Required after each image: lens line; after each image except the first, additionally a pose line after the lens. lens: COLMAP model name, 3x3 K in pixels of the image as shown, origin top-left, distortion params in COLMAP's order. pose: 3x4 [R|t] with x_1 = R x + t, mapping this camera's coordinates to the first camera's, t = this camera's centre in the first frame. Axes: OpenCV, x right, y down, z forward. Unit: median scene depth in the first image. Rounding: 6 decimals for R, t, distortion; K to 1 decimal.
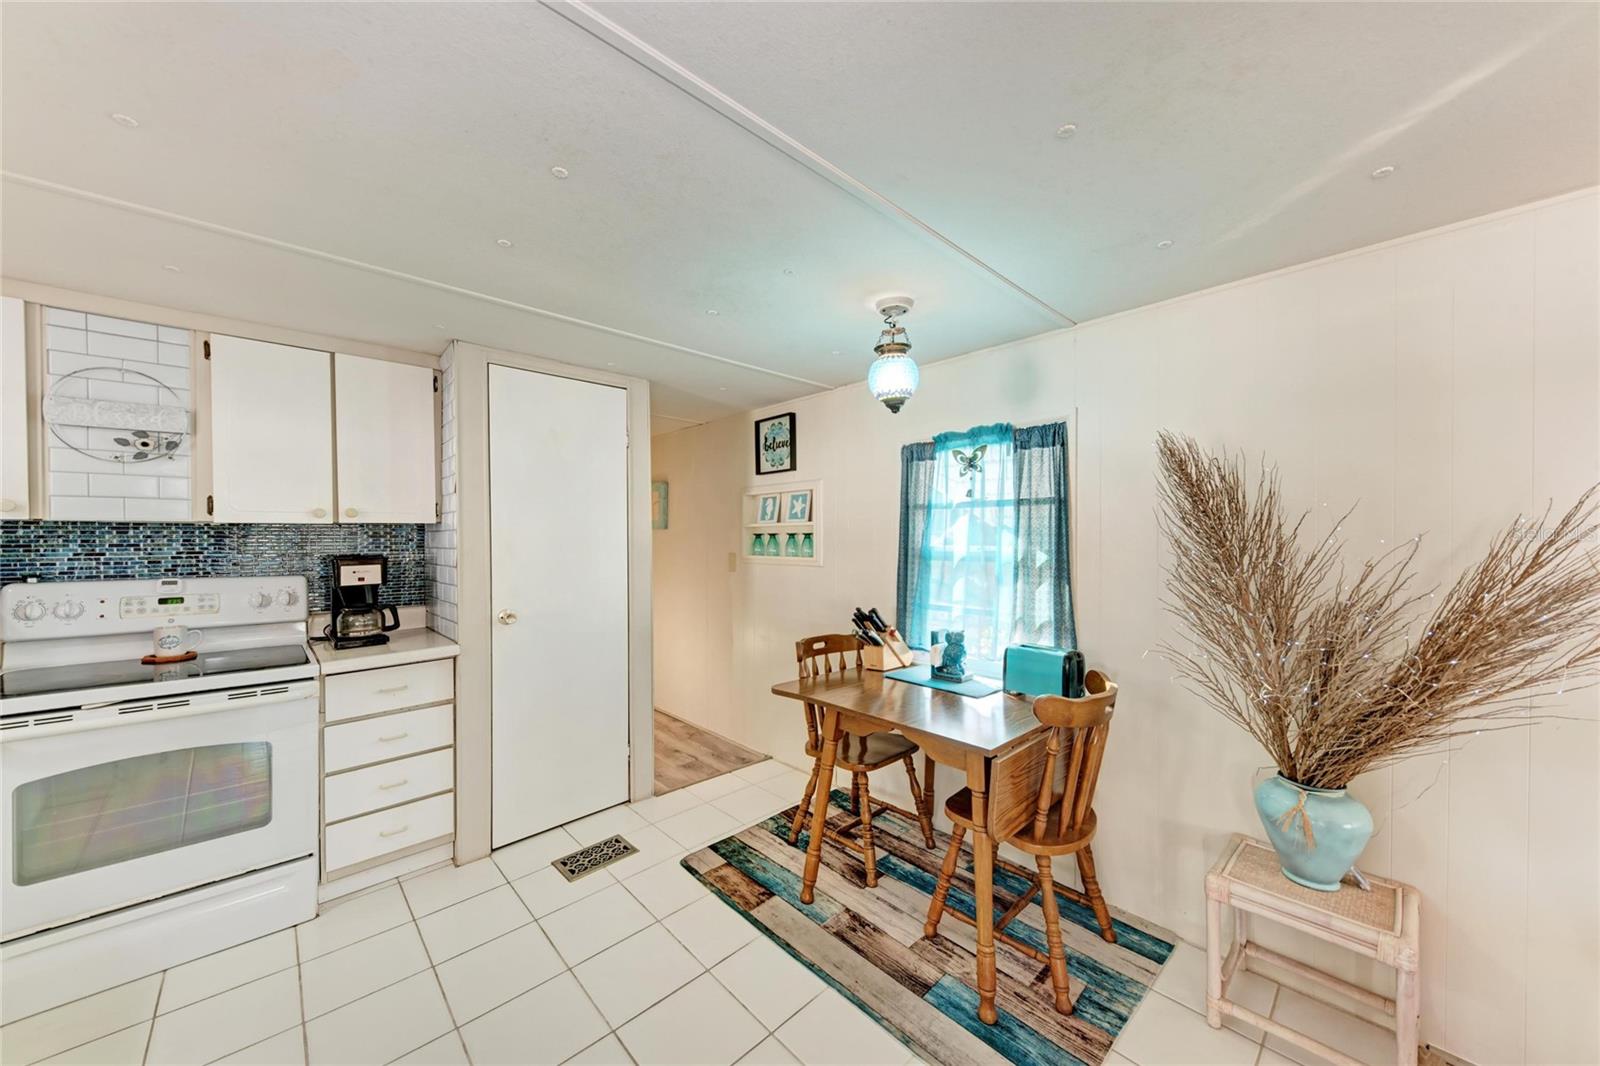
lens RADIAL K [[583.8, 0, 812.0], [0, 583.8, 534.7], [0, 0, 1]] dist [0.029582, -0.003146]
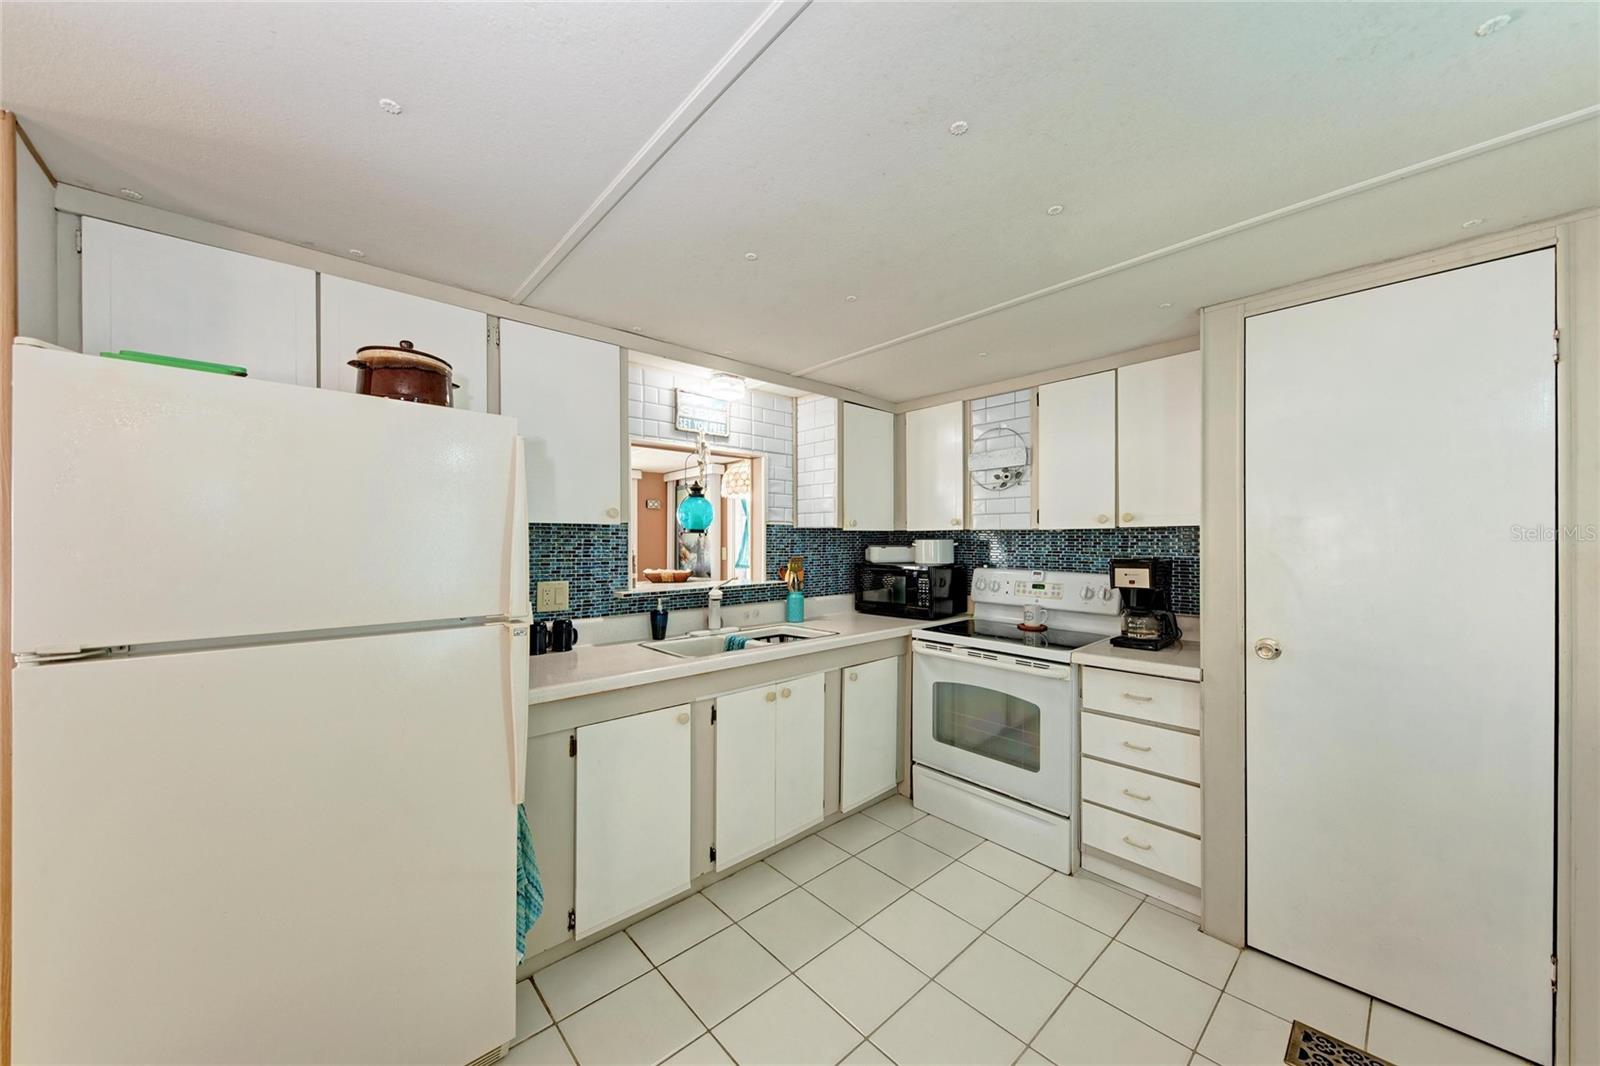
lens RADIAL K [[583.8, 0, 804.6], [0, 583.8, 541.1], [0, 0, 1]] dist [0.029582, -0.003146]
pose [[-0.017975, 0.005497, -0.999823, 0.270313], [0.002390, 0.999982, 0.005455, -0.002701], [0.999836, -0.002292, -0.017988, 0.465351]]
